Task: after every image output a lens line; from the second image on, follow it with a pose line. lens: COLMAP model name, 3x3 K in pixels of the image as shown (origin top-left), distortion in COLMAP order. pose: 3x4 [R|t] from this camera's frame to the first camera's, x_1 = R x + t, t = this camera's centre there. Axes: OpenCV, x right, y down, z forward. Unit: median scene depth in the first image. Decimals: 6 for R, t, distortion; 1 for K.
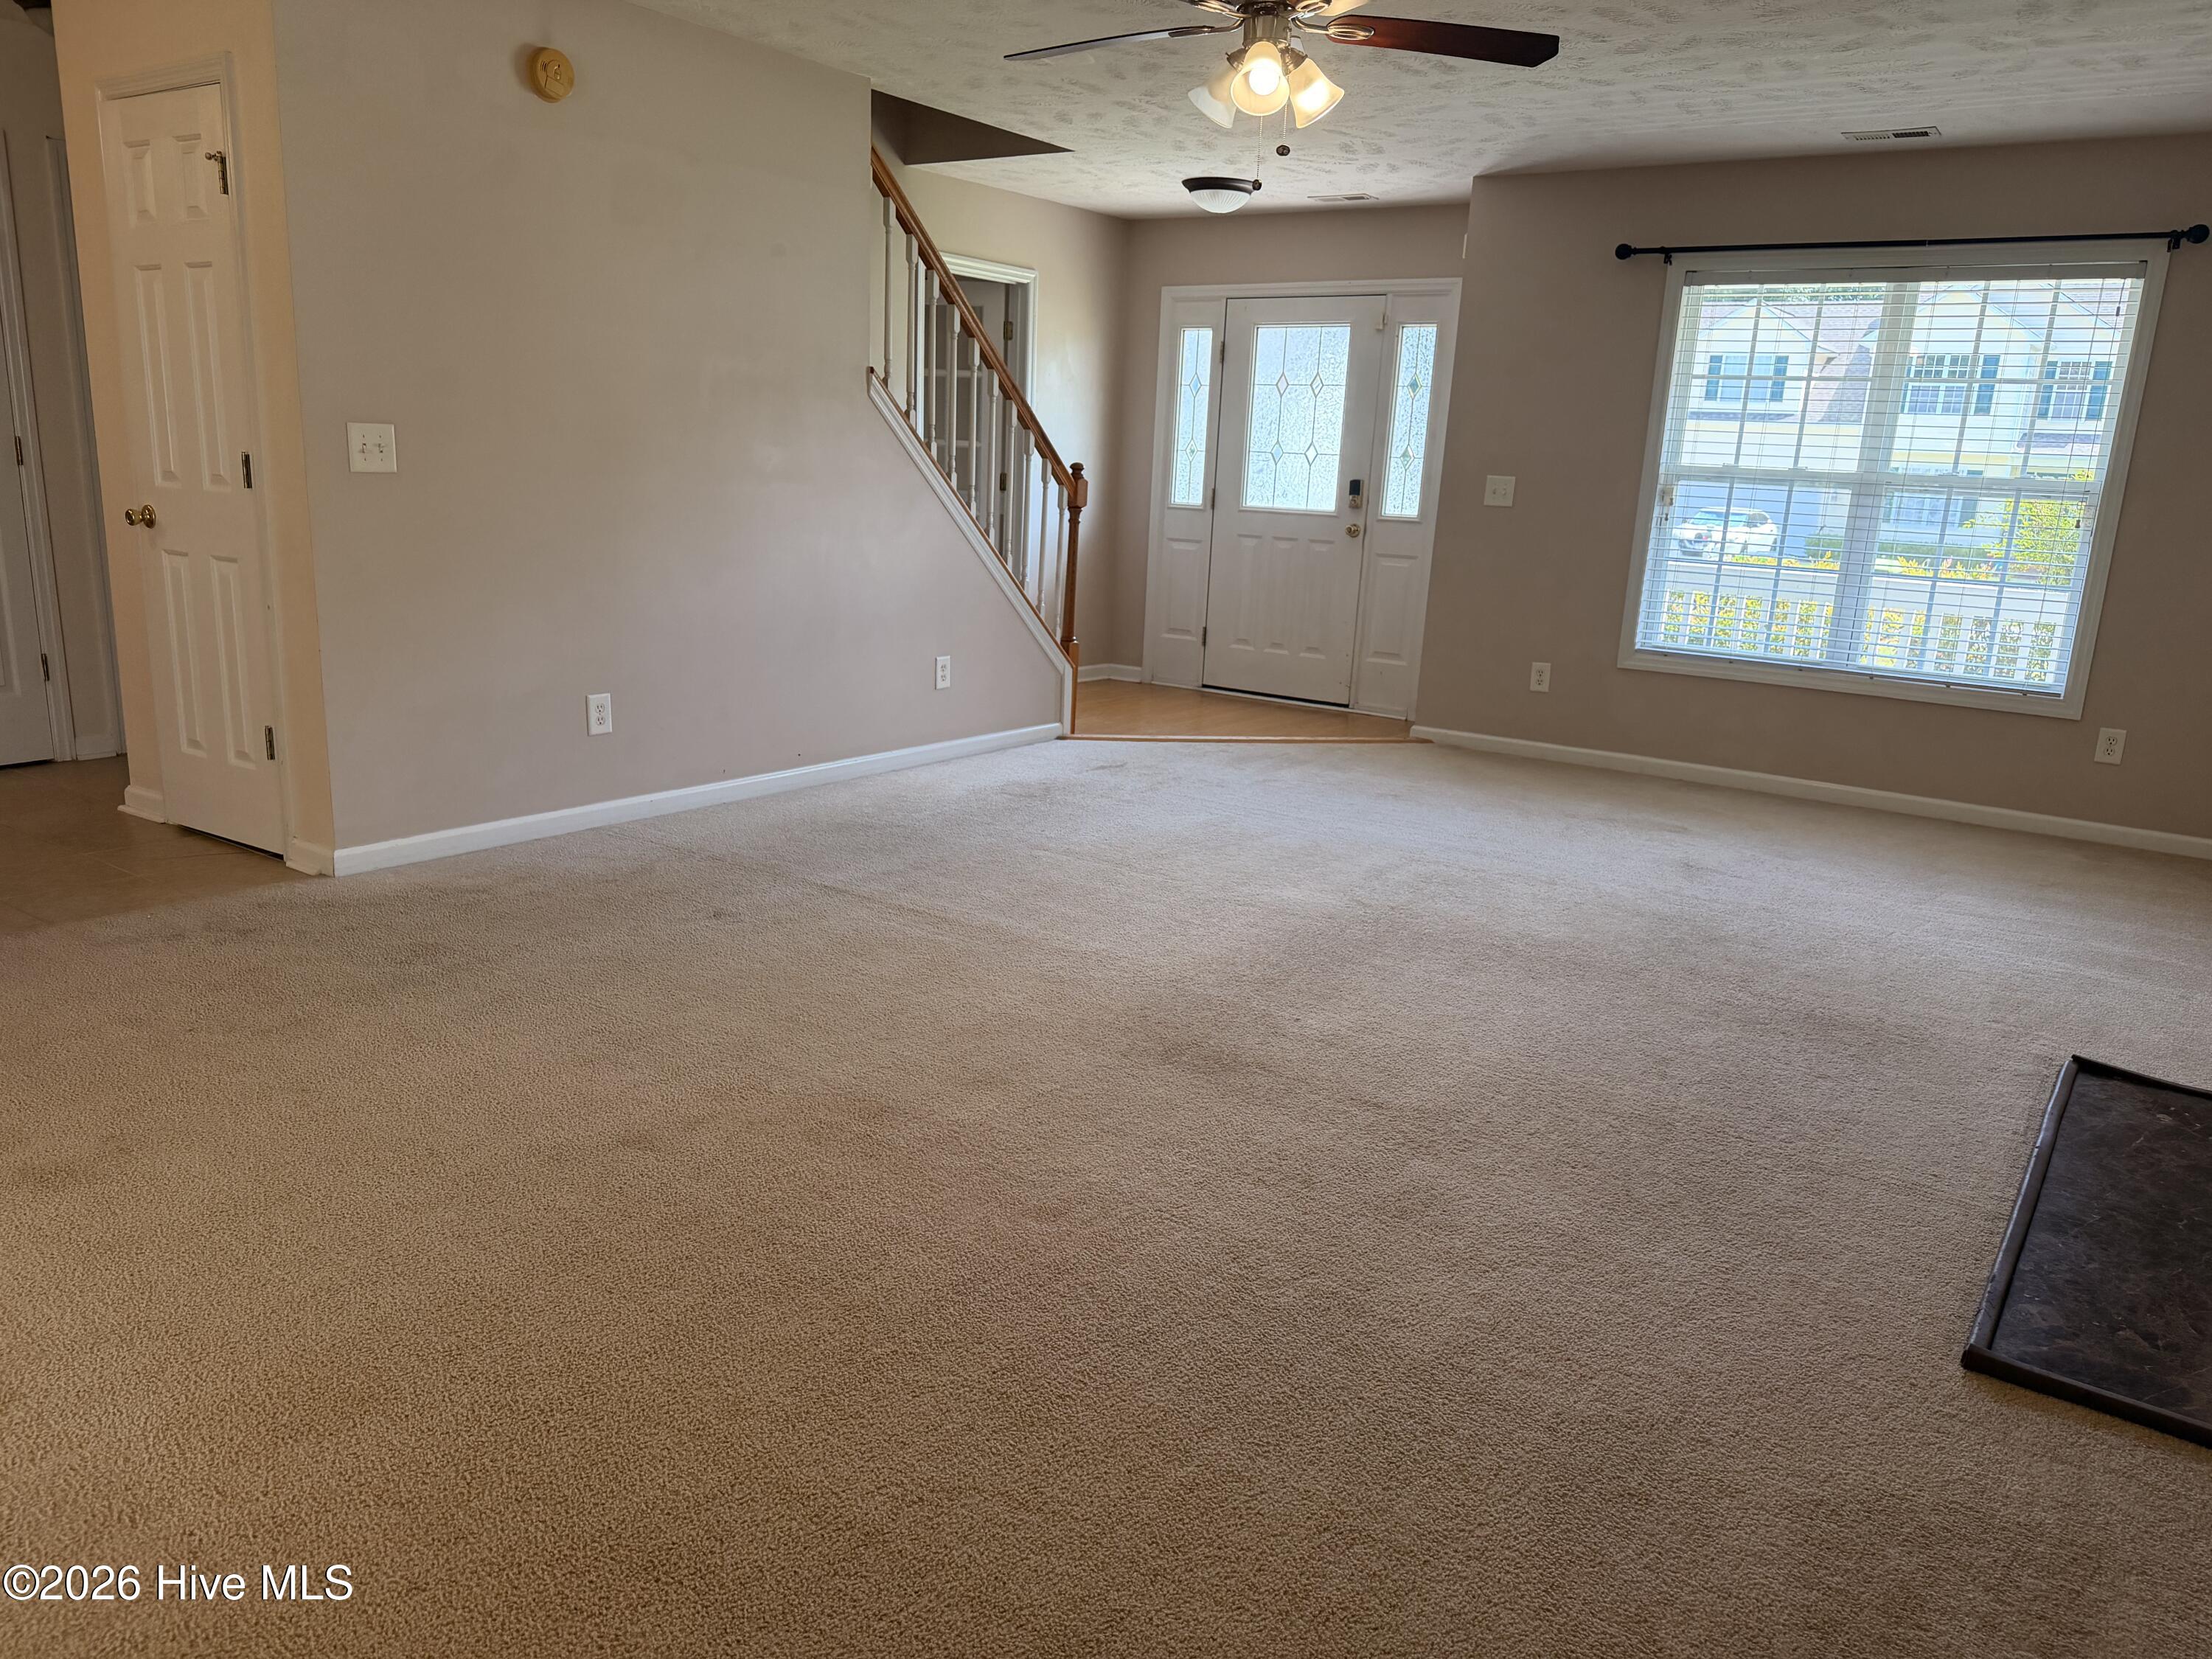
lens RADIAL K [[1555.3, 0, 1105.4], [0, 1555.3, 844.2], [0, 0, 1]] dist [0.048880, -0.062422]
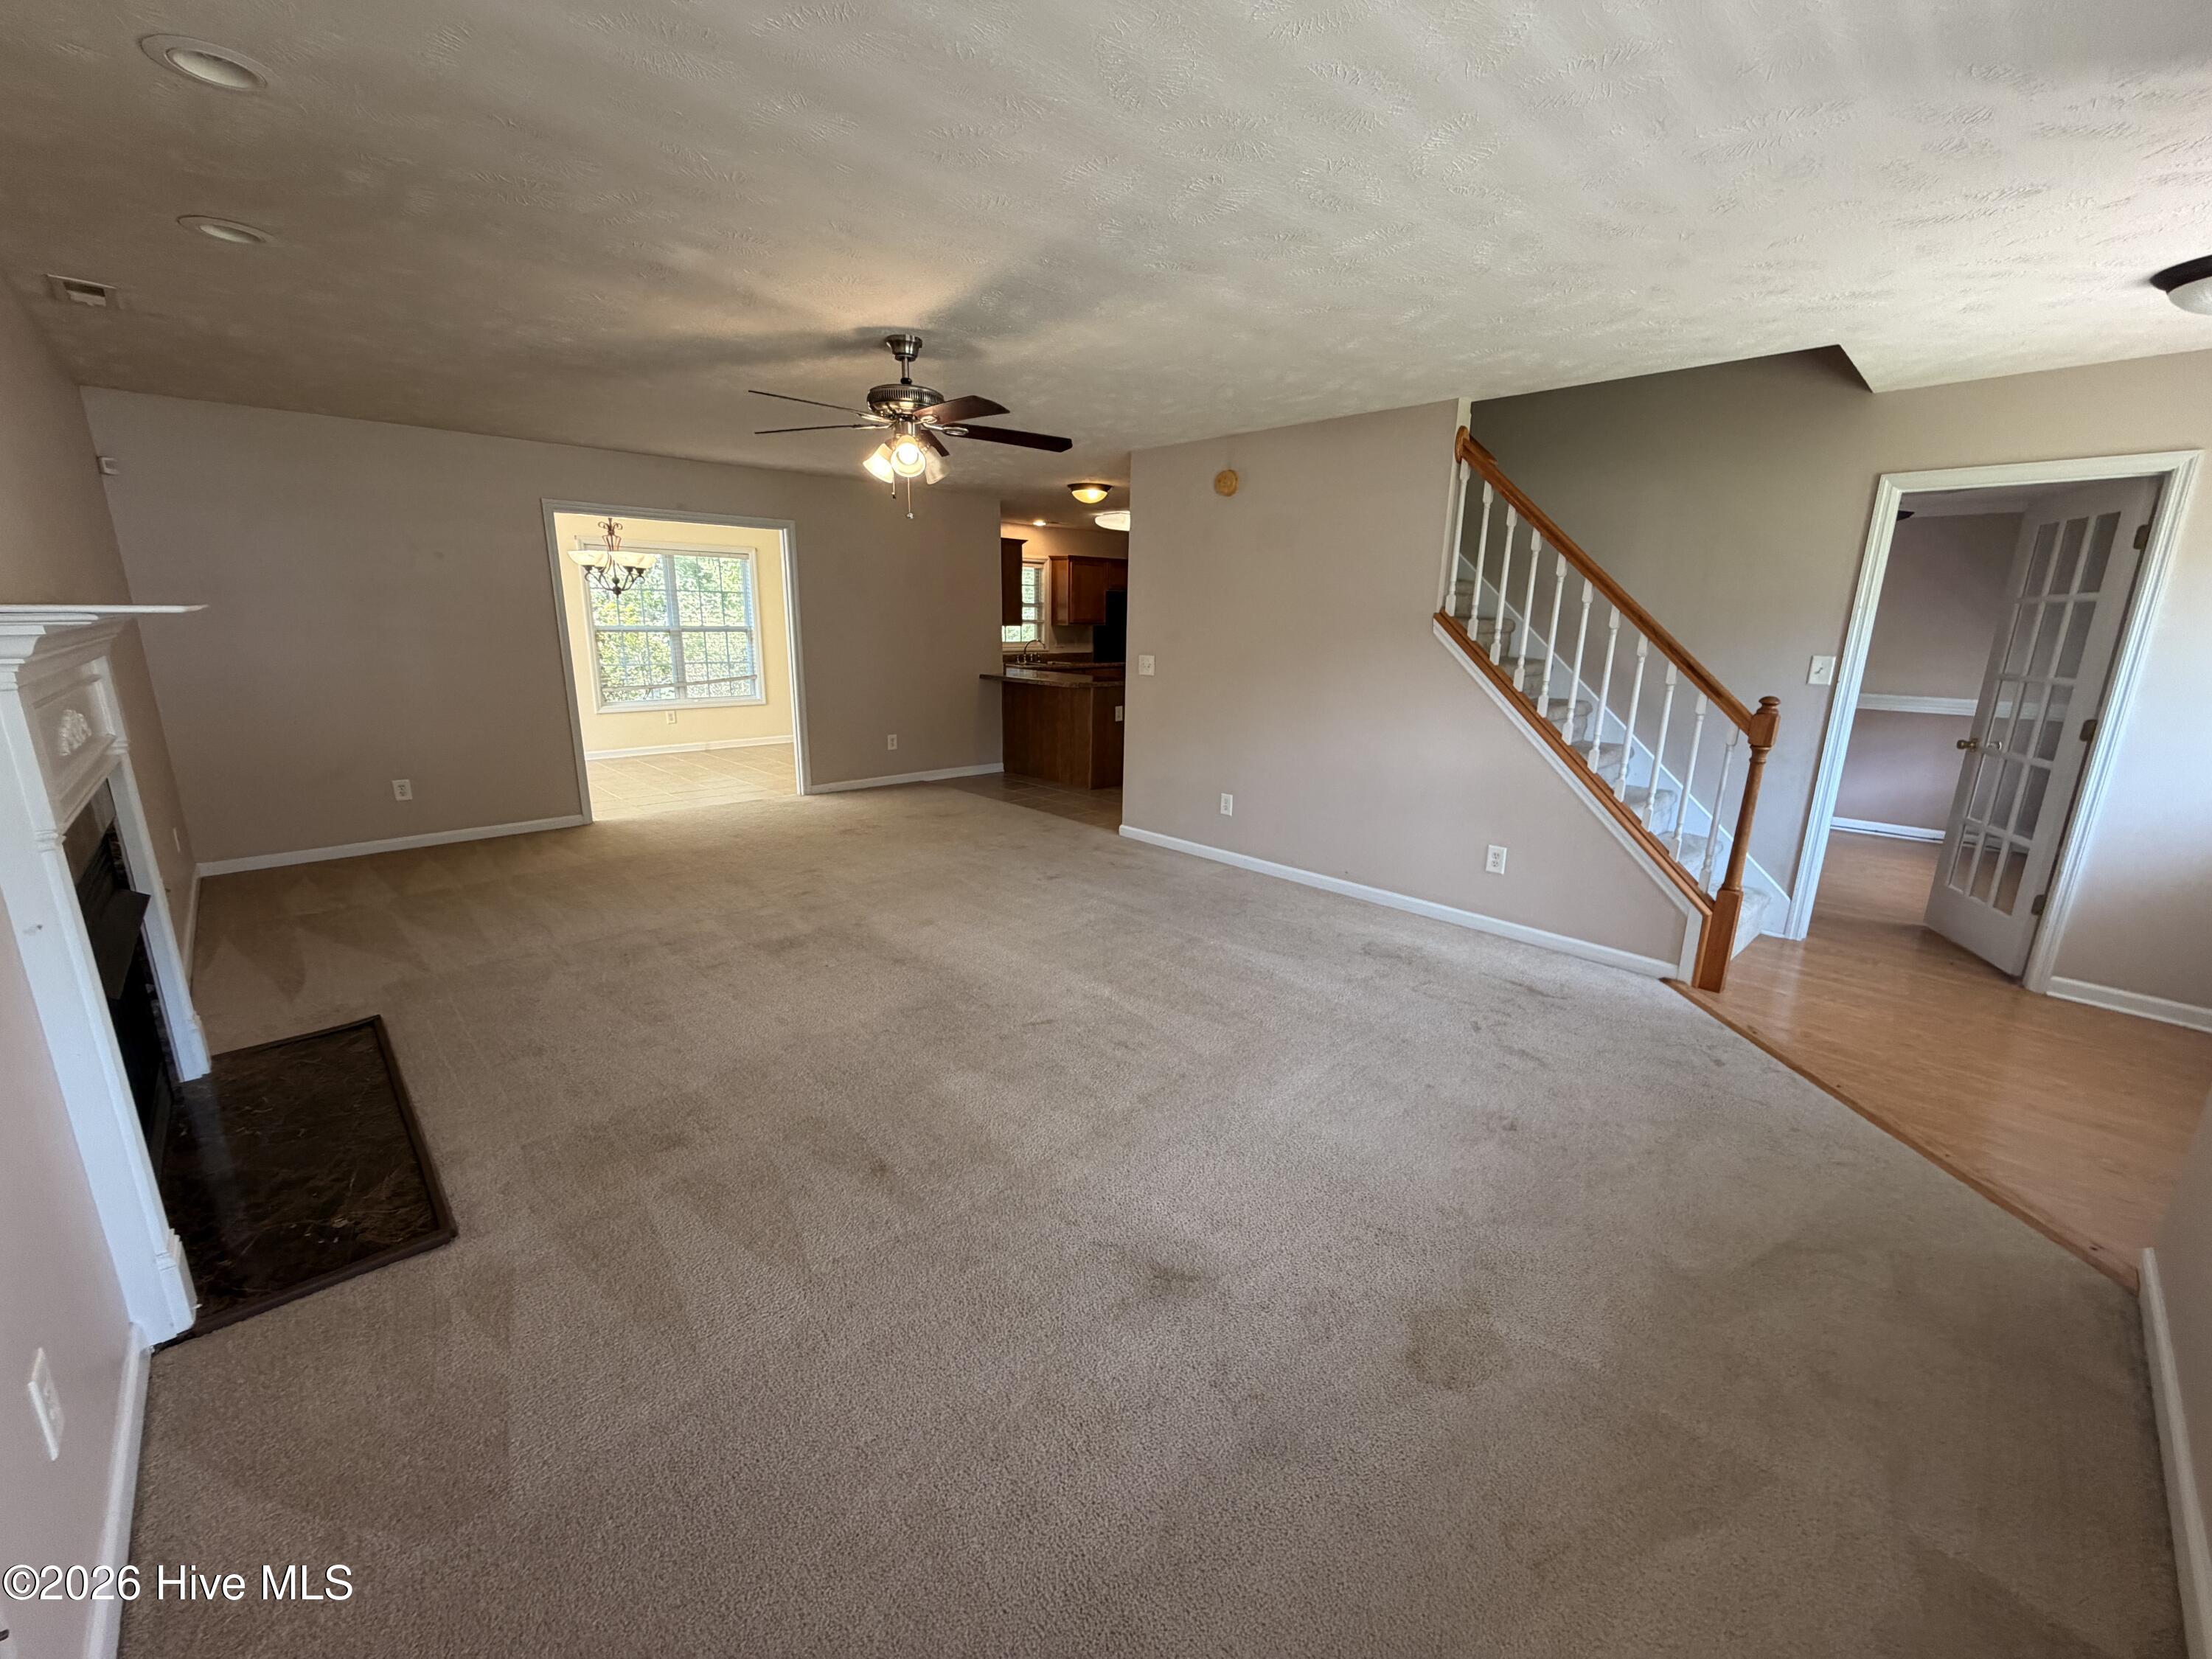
lens RADIAL K [[884.4, 0, 1102.8], [0, 884.4, 829.6], [0, 0, 1]] dist [0.001673, -0.000297]
pose [[-0.179545, 0.184336, -0.966325, 0.743398], [-0.261735, 0.937931, 0.227550, -0.257822], [0.948292, 0.293777, -0.120154, 0.984451]]
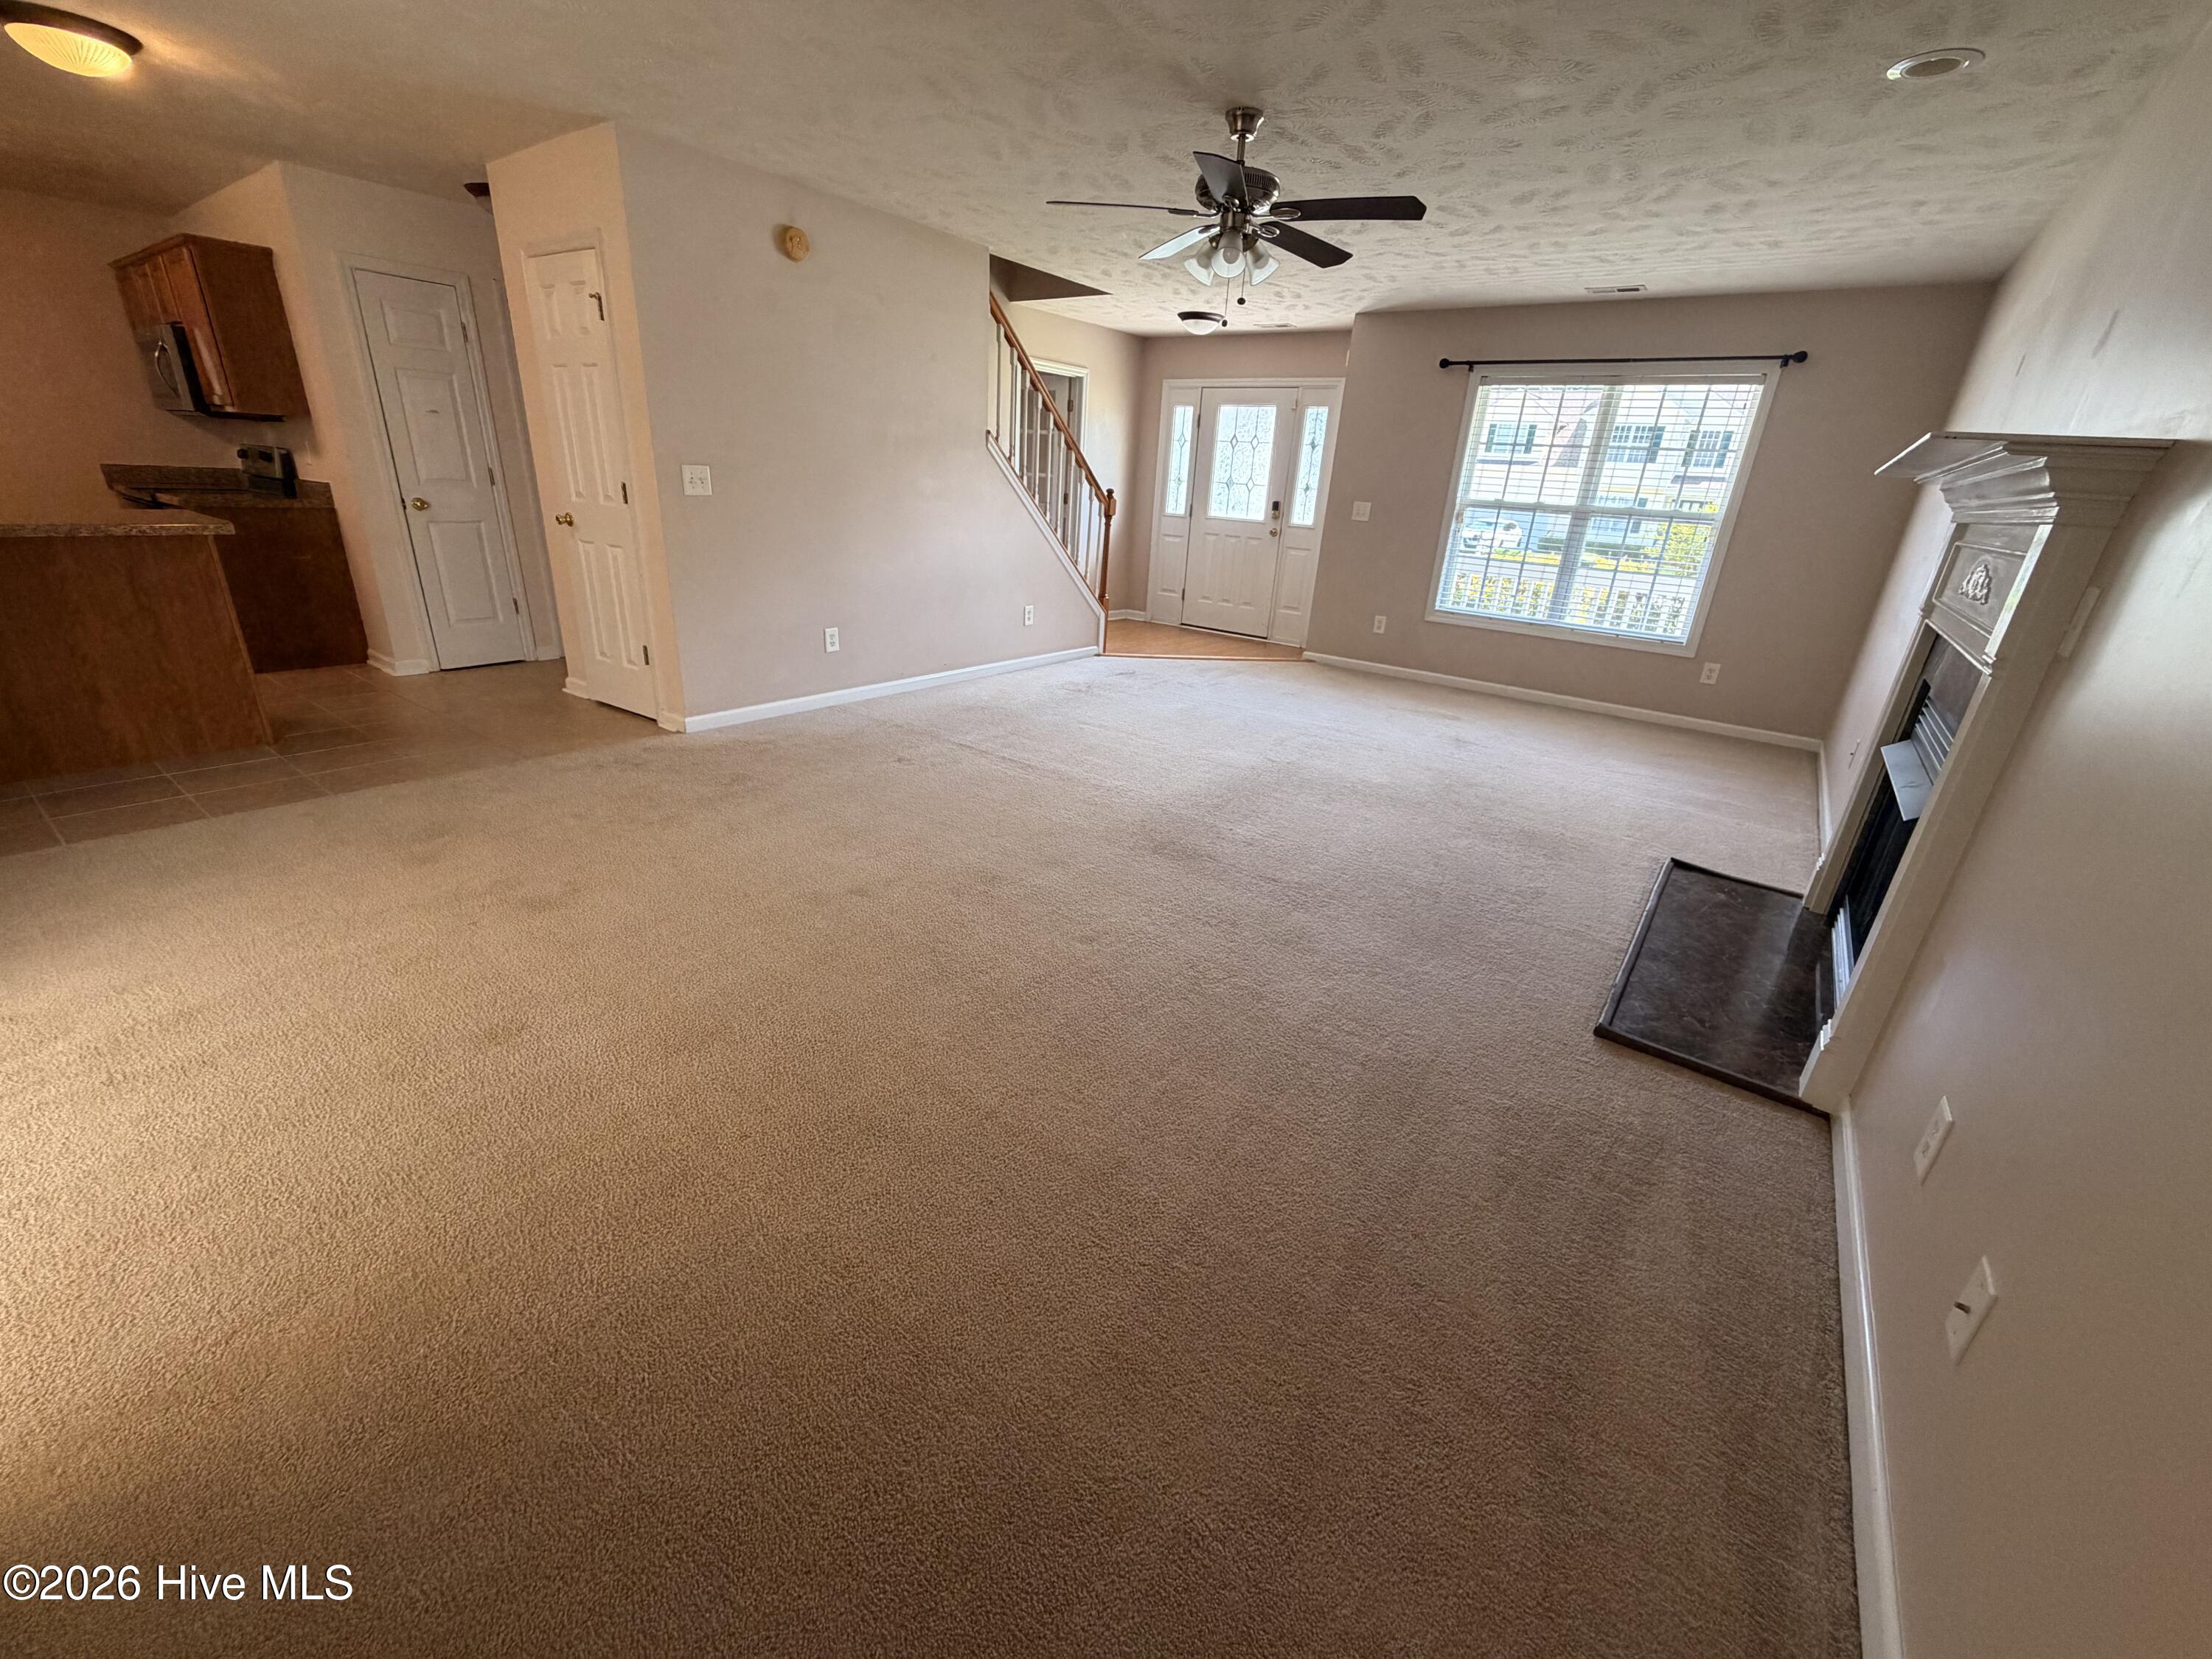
lens RADIAL K [[884.4, 0, 1102.8], [0, 884.4, 829.6], [0, 0, 1]] dist [0.001673, -0.000297]
pose [[0.999614, 0.021559, -0.017527, -0.002126], [-0.019011, 0.990746, 0.134394, -0.012747], [0.020262, -0.134009, 0.990773, 0.007373]]
